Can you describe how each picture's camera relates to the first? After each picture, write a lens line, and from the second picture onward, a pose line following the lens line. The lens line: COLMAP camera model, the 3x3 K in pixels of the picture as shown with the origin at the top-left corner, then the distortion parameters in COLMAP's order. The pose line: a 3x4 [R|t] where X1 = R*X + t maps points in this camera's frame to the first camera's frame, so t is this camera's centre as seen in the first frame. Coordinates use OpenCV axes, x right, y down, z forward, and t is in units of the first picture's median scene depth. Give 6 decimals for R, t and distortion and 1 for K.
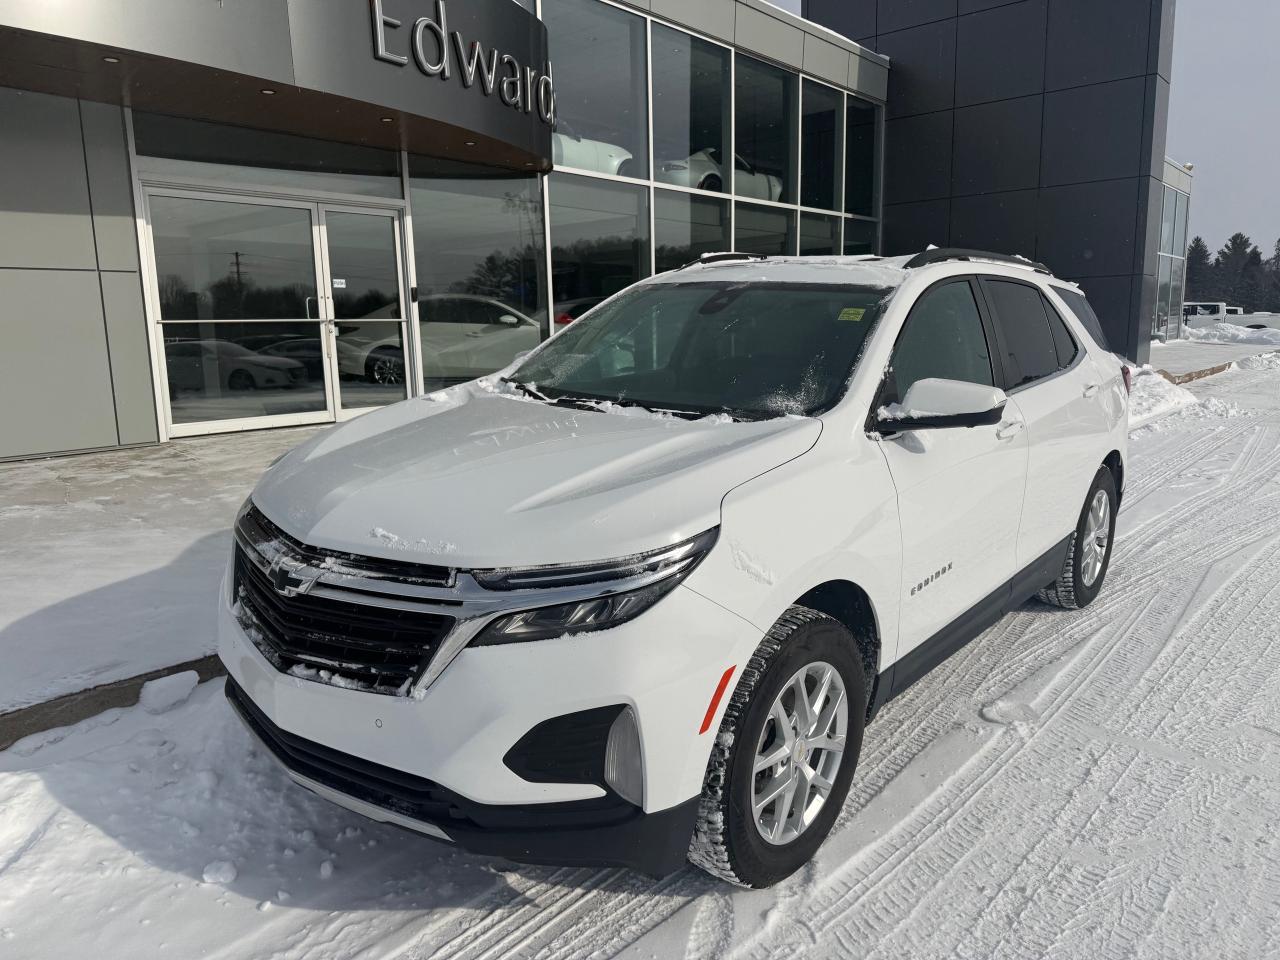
lens RADIAL K [[894.3, 0, 647.2], [0, 894.3, 483.5], [0, 0, 1]] dist [0.067452, -0.108459]
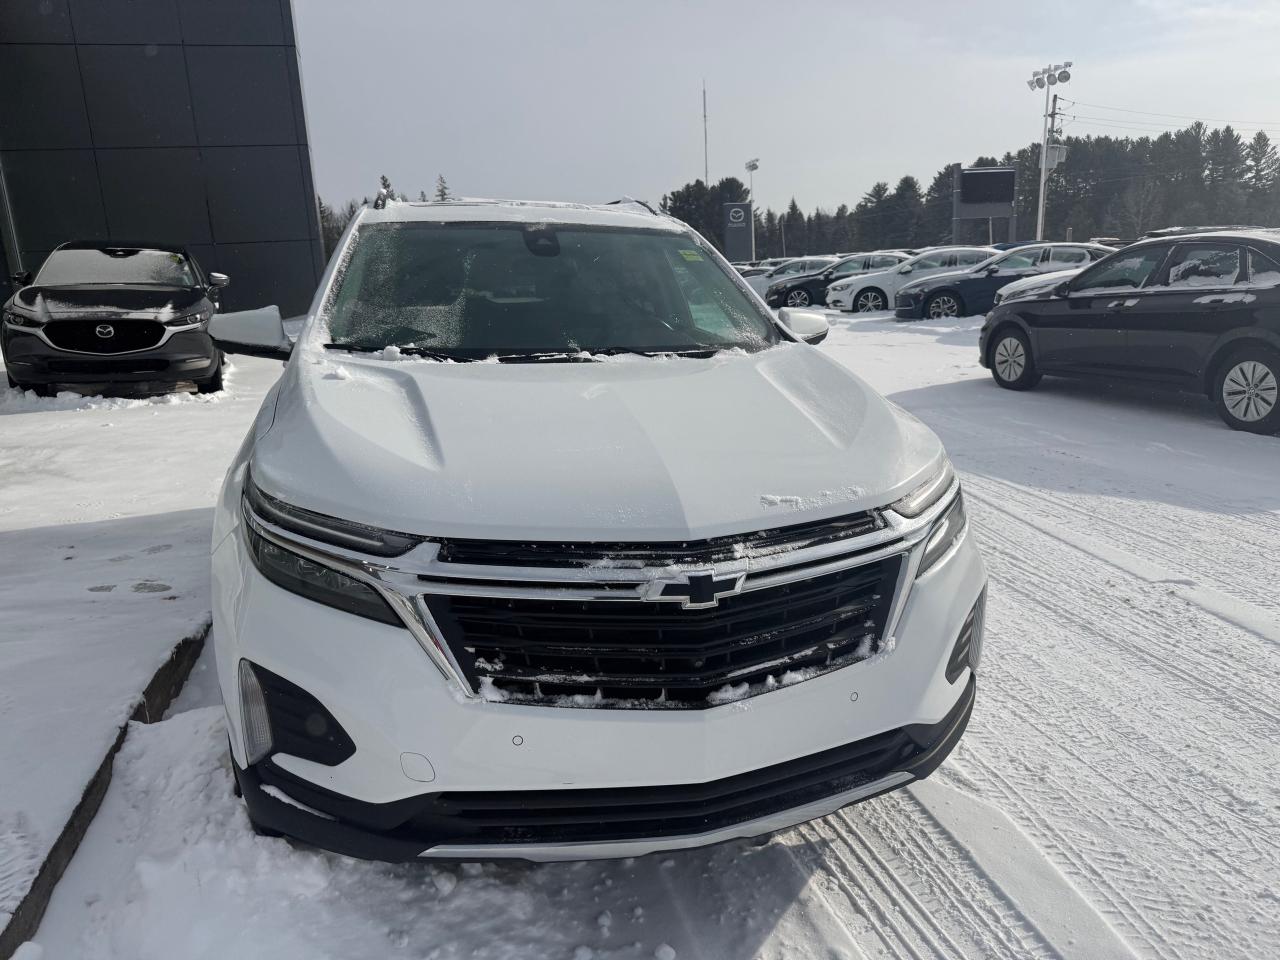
lens RADIAL K [[903.4, 0, 652.0], [0, 903.4, 480.7], [0, 0, 1]] dist [0.026940, -0.026130]
pose [[0.563949, -0.198521, 0.801593, -0.736364], [0.175564, 0.977307, 0.118522, -0.059379], [-0.806932, 0.073890, 0.586005, 0.413074]]
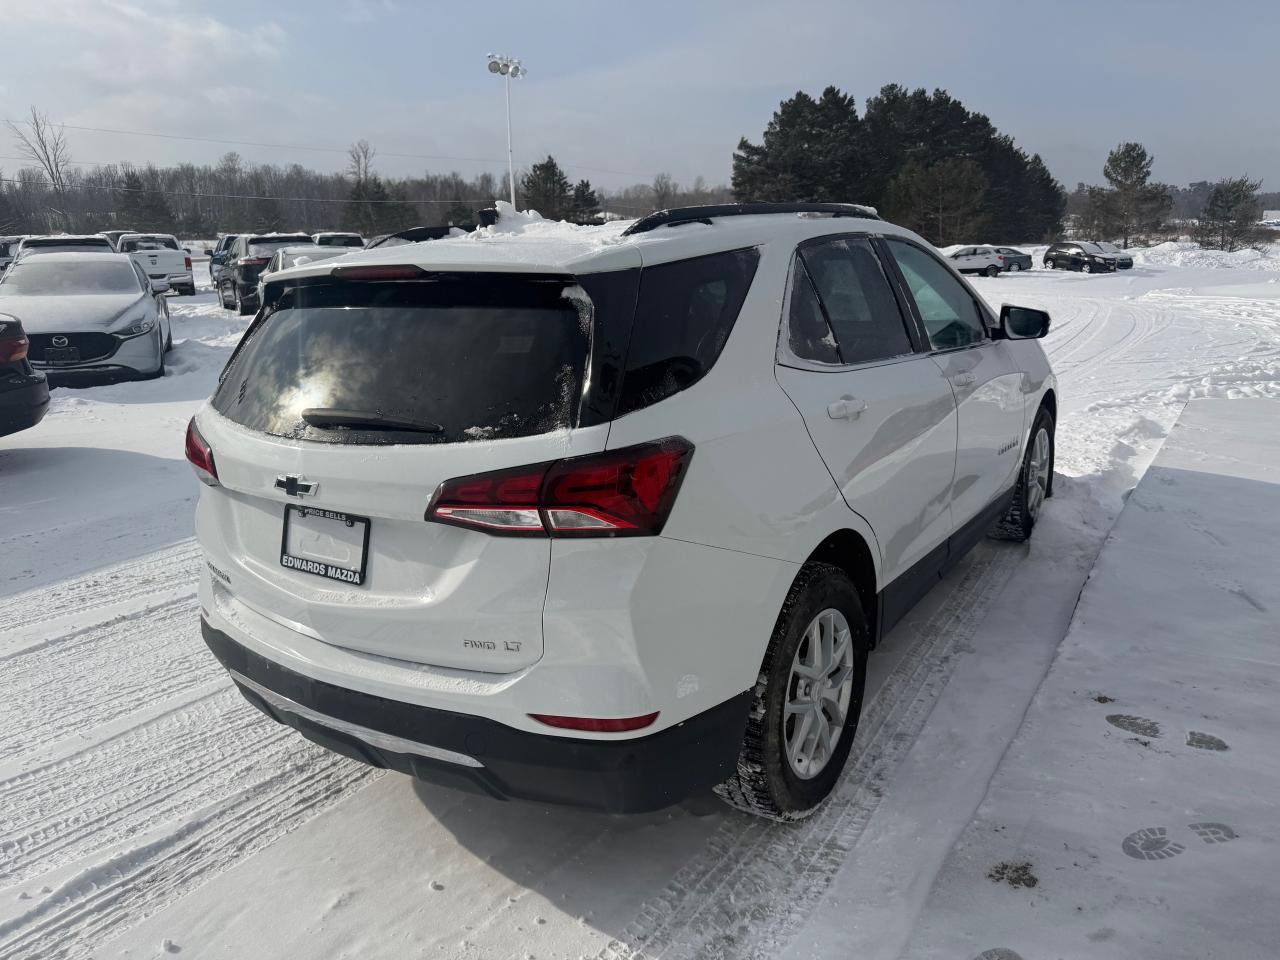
lens RADIAL K [[893.4, 0, 654.1], [0, 893.4, 485.1], [0, 0, 1]] dist [0.062473, -0.087399]
pose [[-0.994126, 0.053522, -0.094069, 0.501141], [0.007188, 0.899893, 0.436051, -0.542237], [0.107990, 0.432814, -0.894992, 2.539953]]
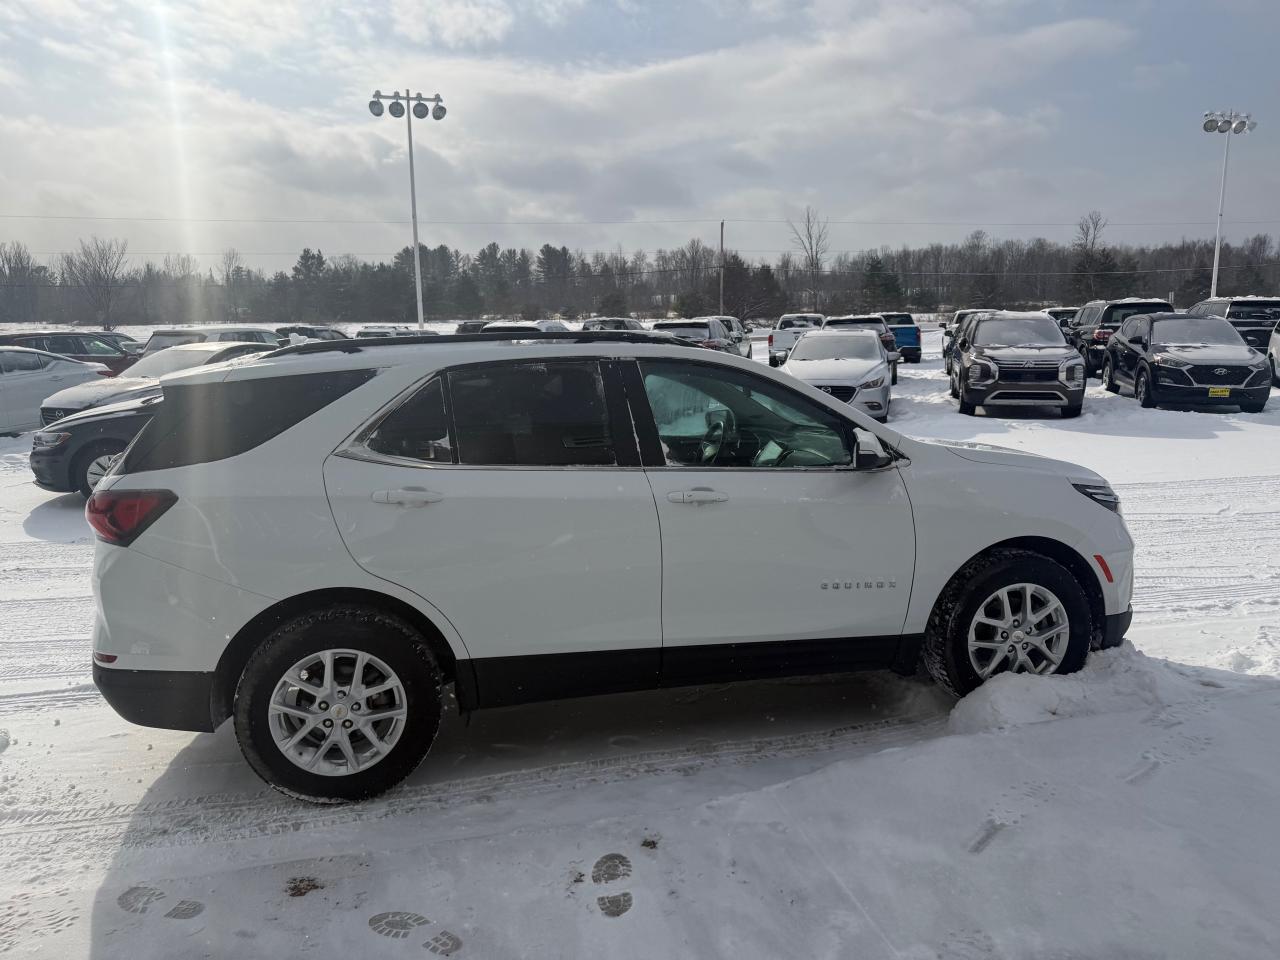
lens RADIAL K [[893.4, 0, 654.1], [0, 893.4, 485.1], [0, 0, 1]] dist [0.062473, -0.087399]
pose [[-0.794730, -0.082803, 0.601288, -0.673200], [0.136902, 0.940668, 0.310485, -0.539786], [-0.591322, 0.329070, -0.736241, 2.367361]]
